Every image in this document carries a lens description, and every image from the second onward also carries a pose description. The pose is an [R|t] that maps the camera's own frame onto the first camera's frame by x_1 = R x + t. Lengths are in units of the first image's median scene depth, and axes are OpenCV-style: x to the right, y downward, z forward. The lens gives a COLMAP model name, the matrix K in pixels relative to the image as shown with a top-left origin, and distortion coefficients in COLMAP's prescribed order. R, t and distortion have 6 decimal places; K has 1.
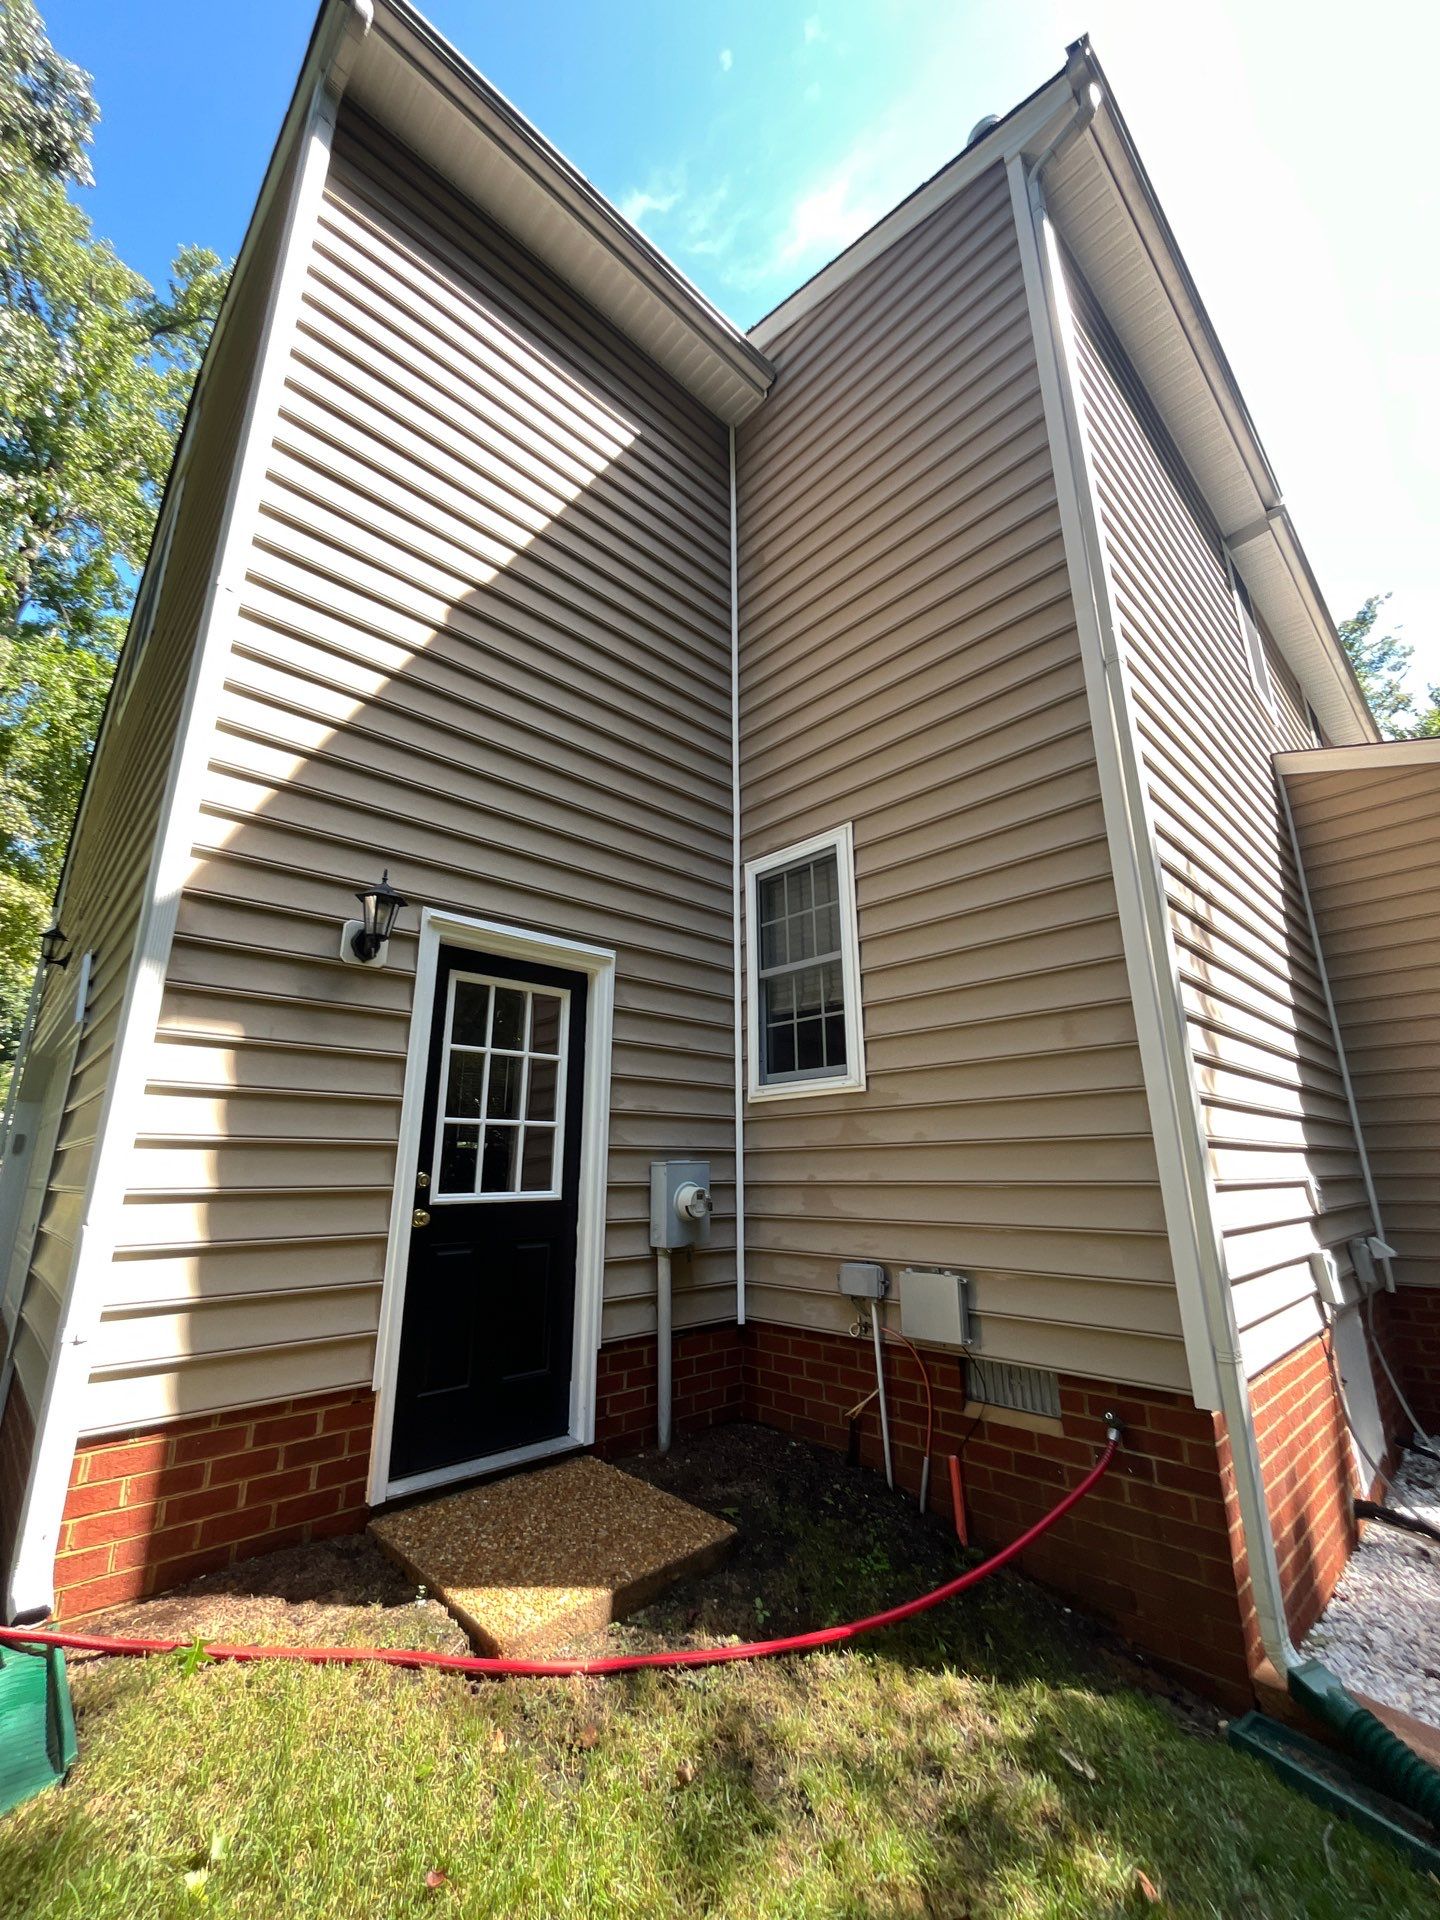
lens RADIAL K [[777.1, 0, 720.3], [0, 777.1, 958.6], [0, 0, 1]] dist [-0.000240, -0.002458]
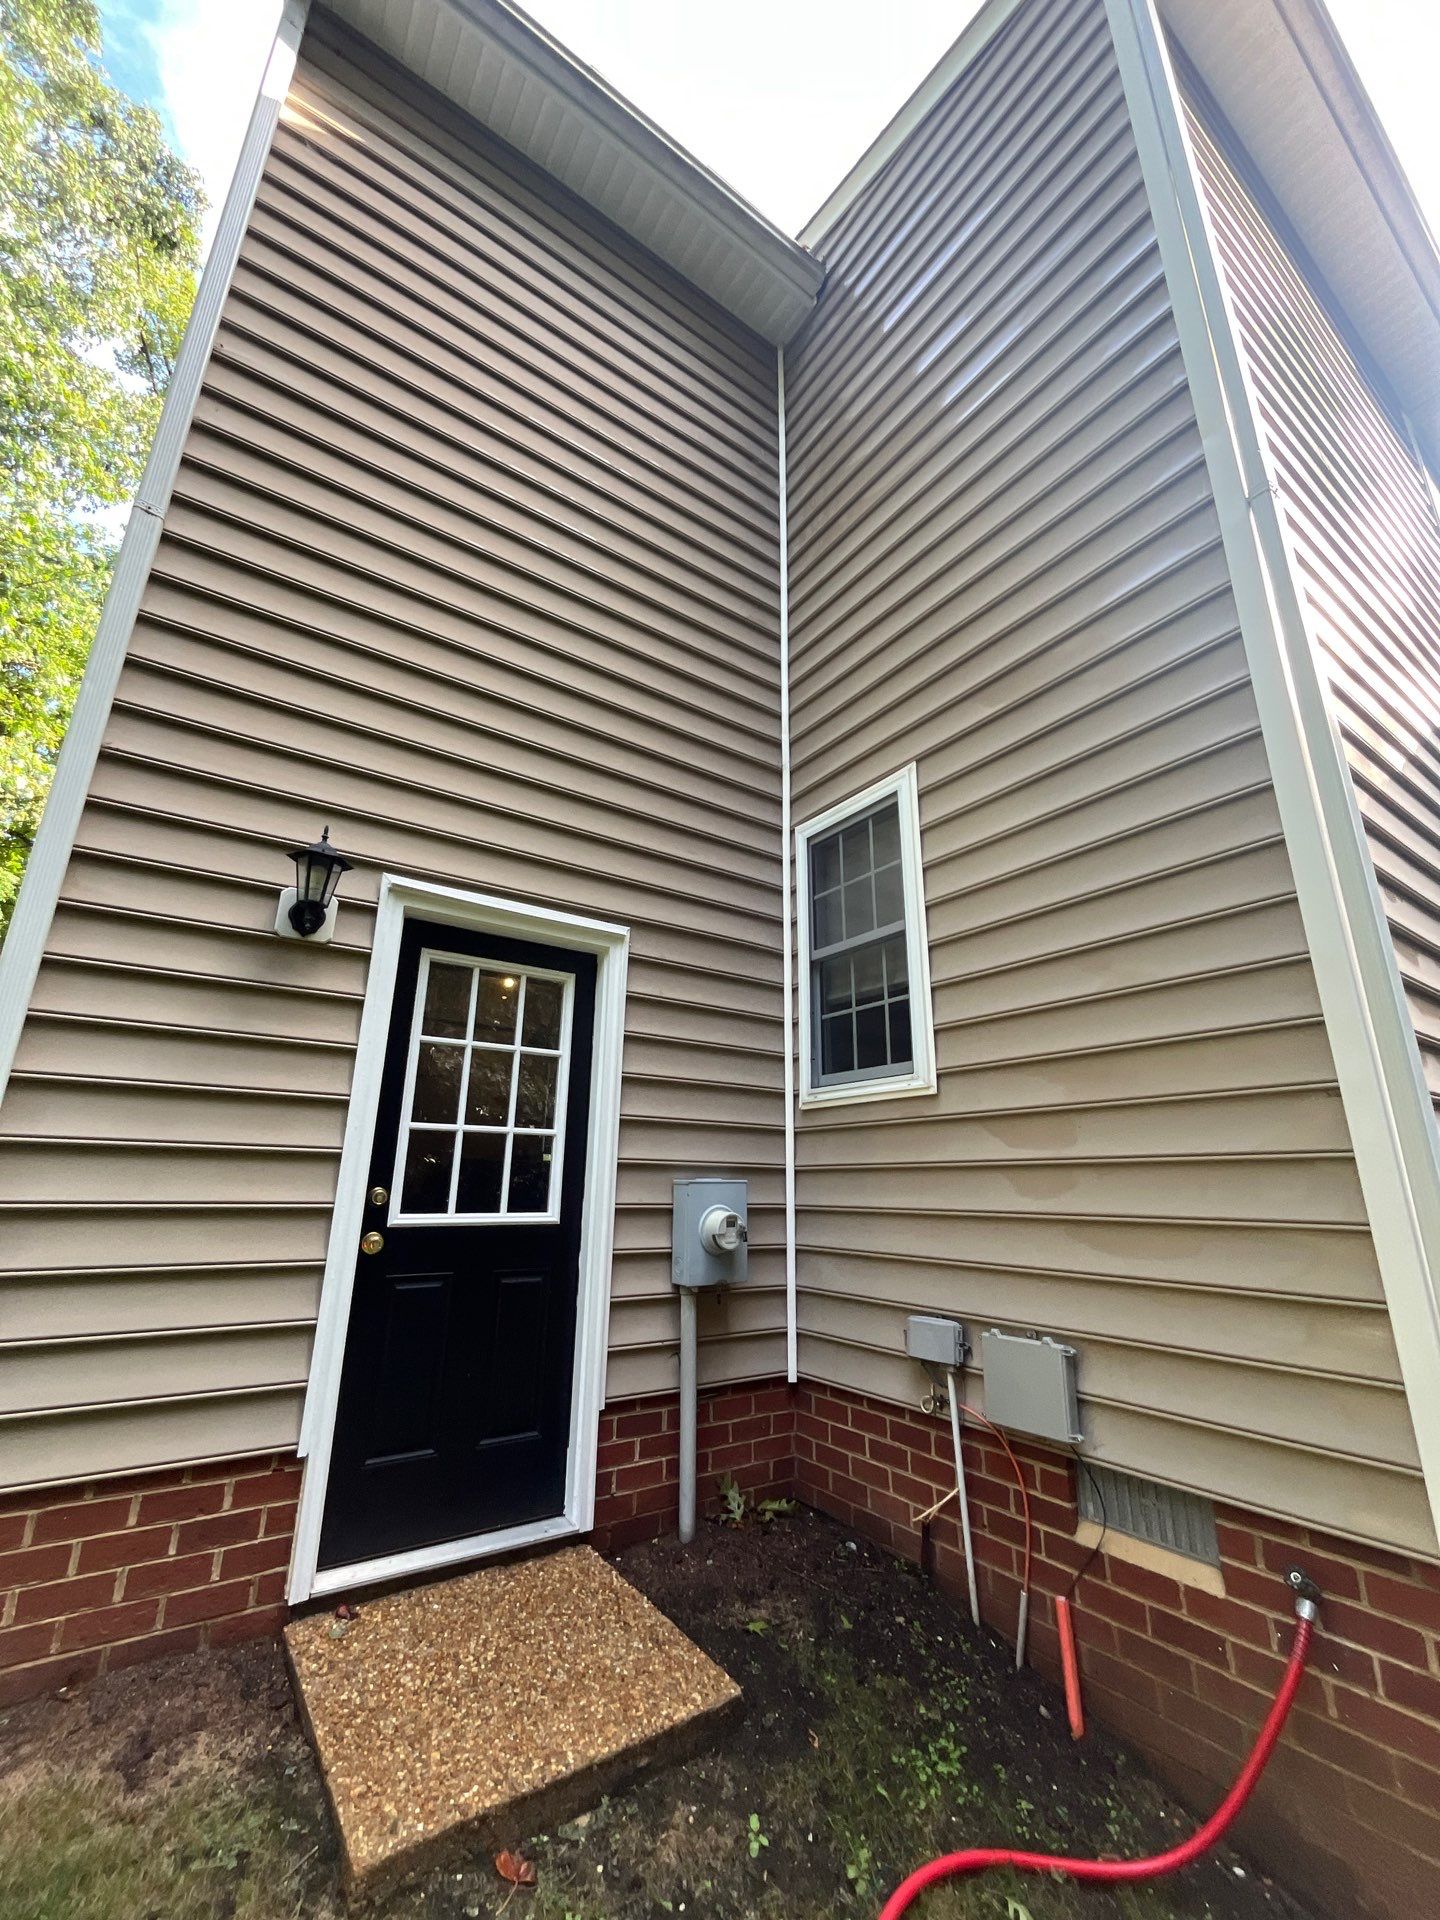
lens RADIAL K [[777.1, 0, 717.3], [0, 777.1, 957.6], [0, 0, 1]] dist [-0.000240, -0.002458]
pose [[0.987875, -0.025428, -0.153153, 0.104343], [0.022358, 0.999514, -0.021737, 0.051959], [0.153632, 0.018050, 0.987963, 0.216327]]
